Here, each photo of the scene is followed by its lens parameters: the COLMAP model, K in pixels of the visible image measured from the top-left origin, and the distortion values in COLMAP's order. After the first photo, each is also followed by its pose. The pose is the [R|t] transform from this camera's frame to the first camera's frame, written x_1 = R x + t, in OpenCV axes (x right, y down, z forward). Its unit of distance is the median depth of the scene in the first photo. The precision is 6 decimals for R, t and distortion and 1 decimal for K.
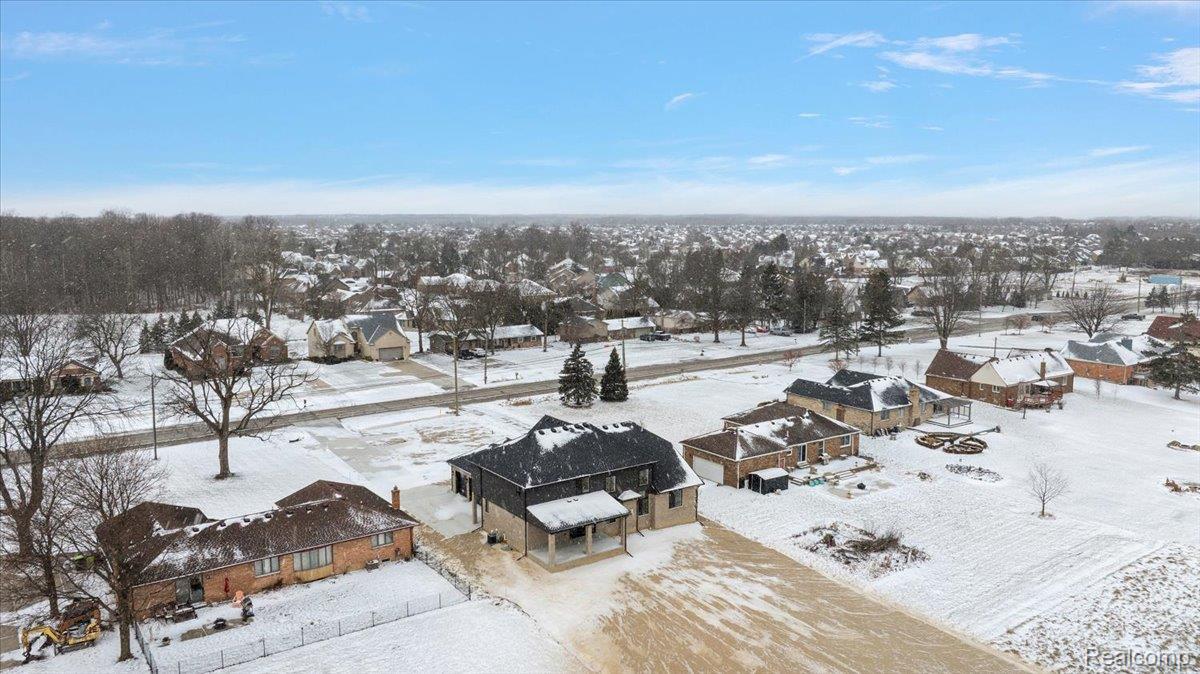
lens RADIAL K [[813.6, 0, 617.4], [0, 813.6, 339.2], [0, 0, 1]] dist [-0.015539, 0.000592]
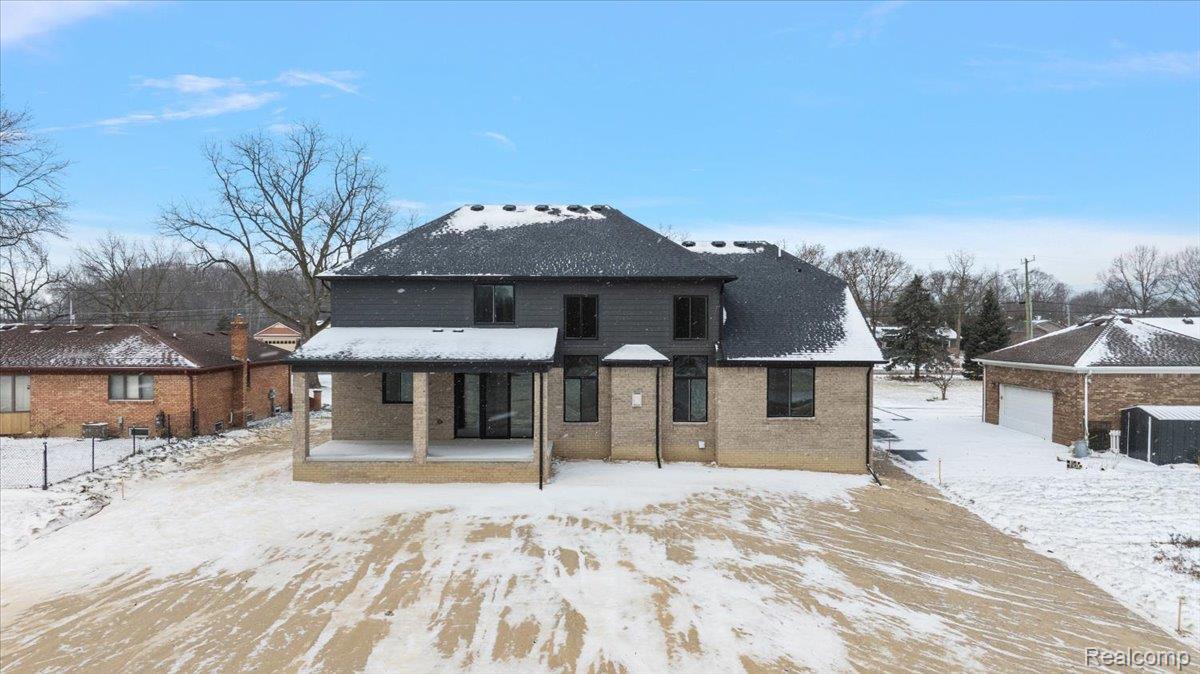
lens RADIAL K [[828.9, 0, 637.7], [0, 828.9, 336.7], [0, 0, 1]] dist [-0.019745, -0.000368]
pose [[0.820205, -0.000033, -0.572069, 0.227143], [-0.069799, 0.992523, -0.100132, 0.214597], [0.567795, 0.122059, 0.814070, 0.663652]]
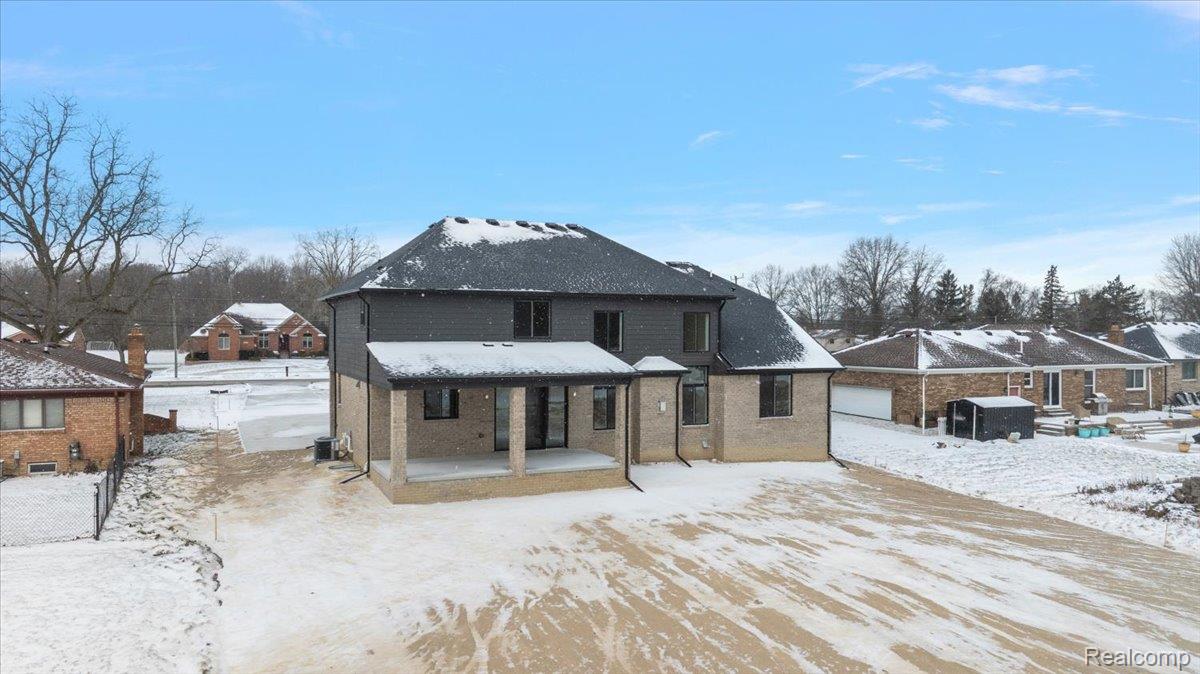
lens RADIAL K [[813.6, 0, 617.4], [0, 813.6, 339.2], [0, 0, 1]] dist [-0.015539, 0.000592]
pose [[0.982102, -0.002832, -0.188327, 0.070377], [-0.020308, 0.992466, -0.120824, 0.221416], [0.187251, 0.122486, 0.974646, 0.569649]]
